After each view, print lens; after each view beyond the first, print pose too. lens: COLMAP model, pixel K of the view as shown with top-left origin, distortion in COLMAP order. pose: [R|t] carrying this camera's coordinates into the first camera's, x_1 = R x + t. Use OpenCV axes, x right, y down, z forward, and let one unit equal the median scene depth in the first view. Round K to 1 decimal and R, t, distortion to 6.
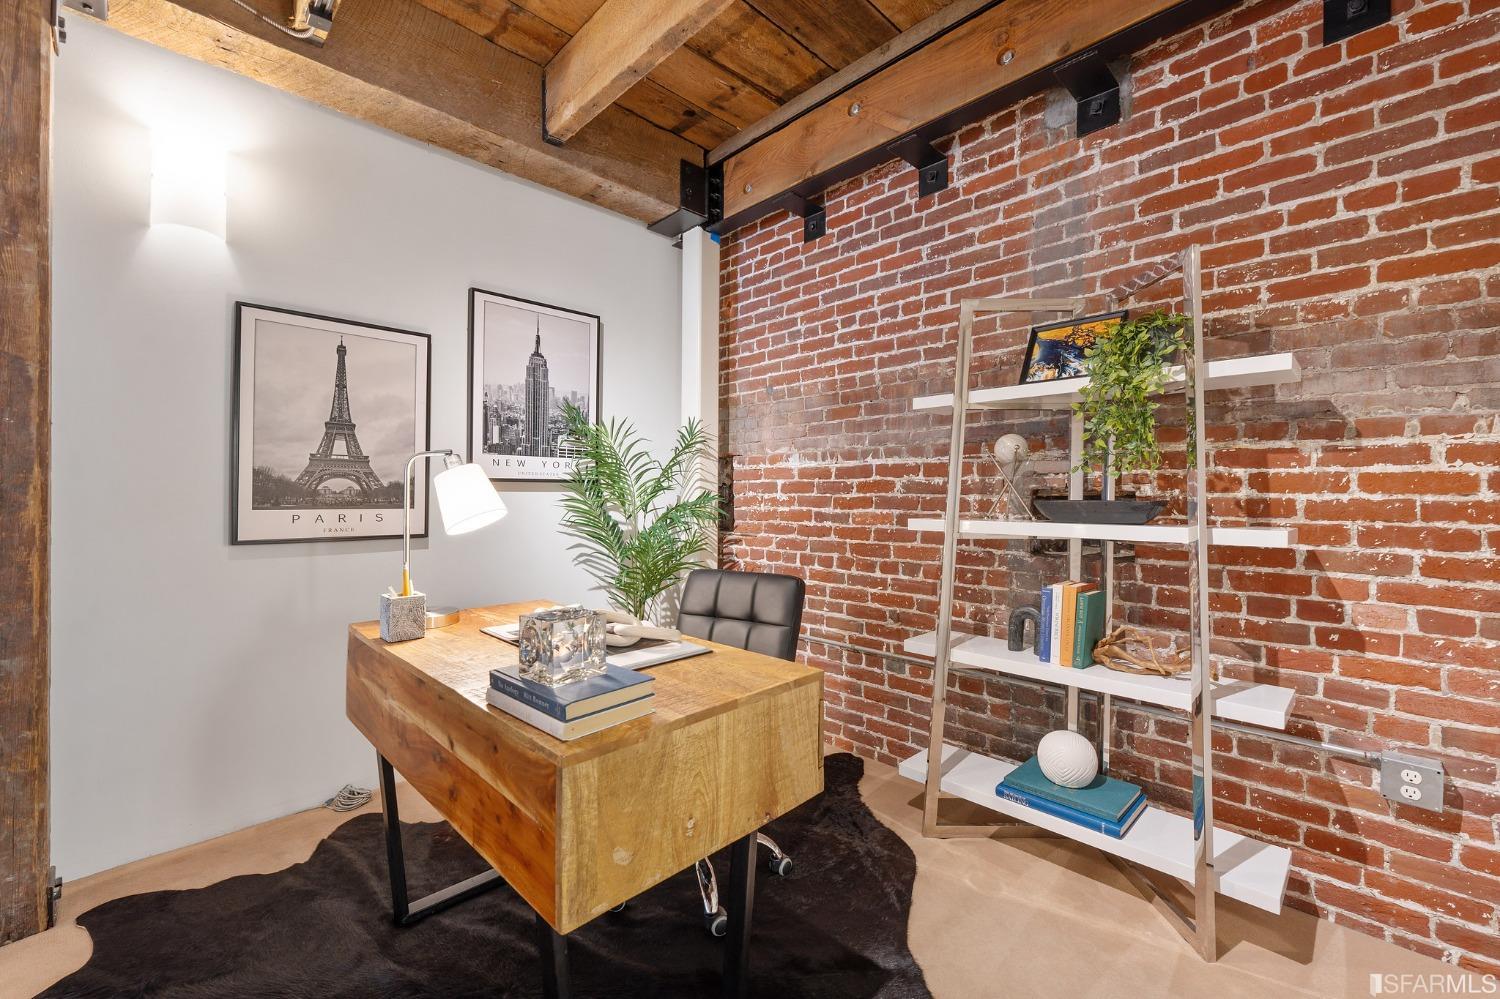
lens RADIAL K [[615.5, 0, 747.2], [0, 615.5, 496.9], [0, 0, 1]] dist [-0.002243, 0.000134]
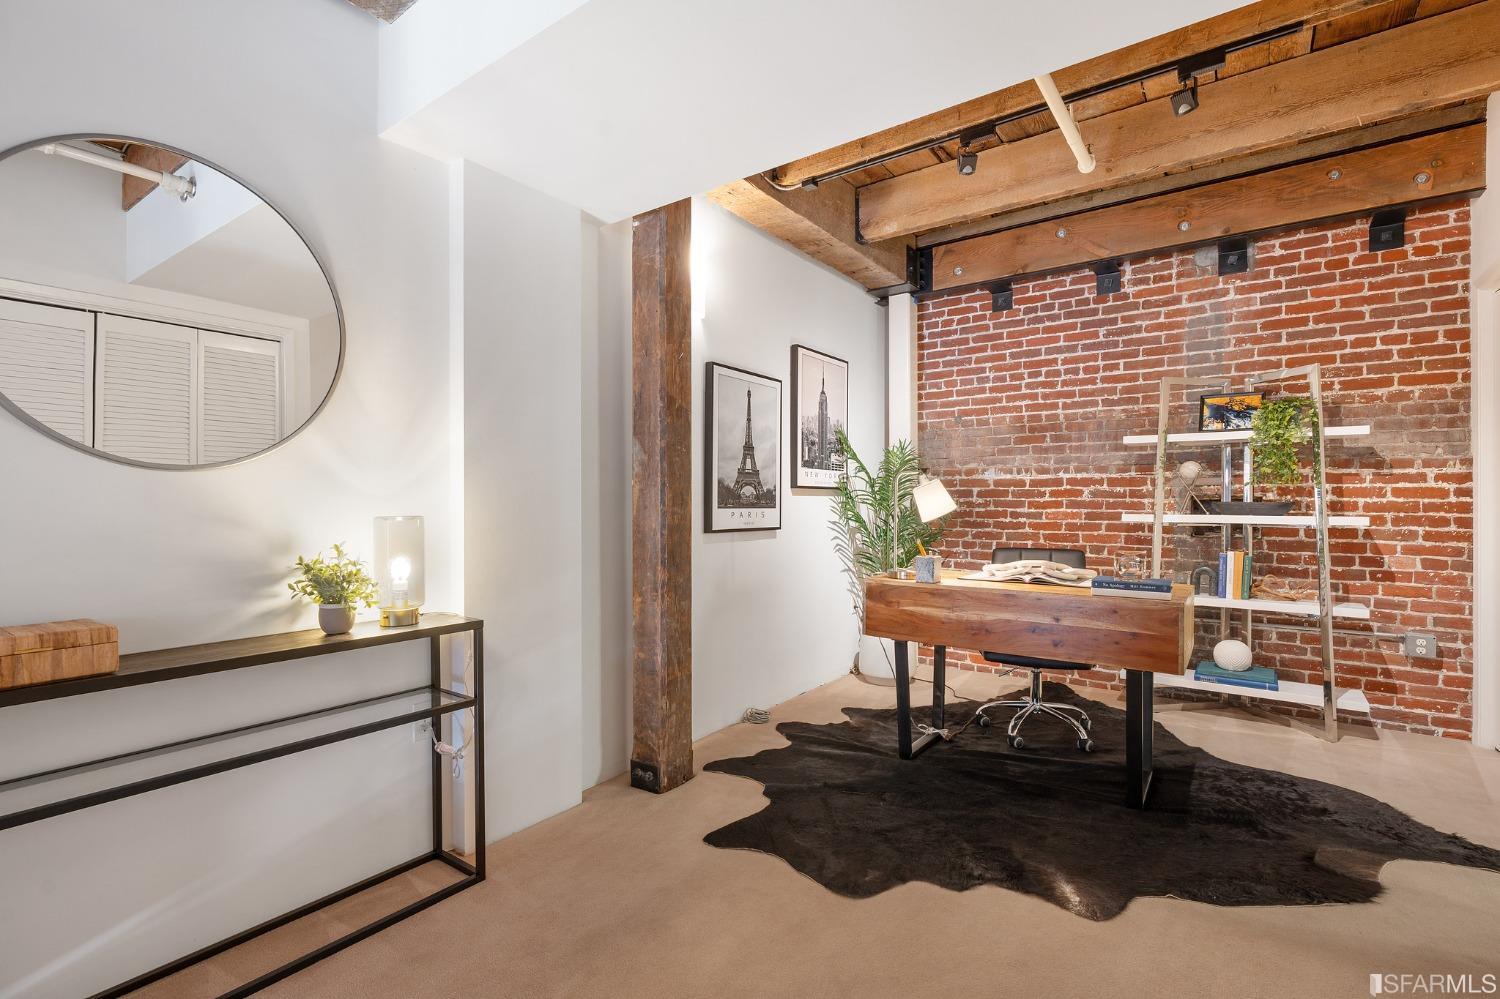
lens RADIAL K [[685.7, 0, 750.0], [0, 685.7, 499.5], [0, 0, 1]] dist [0.000342, -0.000283]
pose [[0.985758, 0.001638, 0.168159, -1.053451], [-0.000759, 0.999986, -0.005293, 0.009229], [-0.168165, 0.005090, 0.985746, -0.602723]]
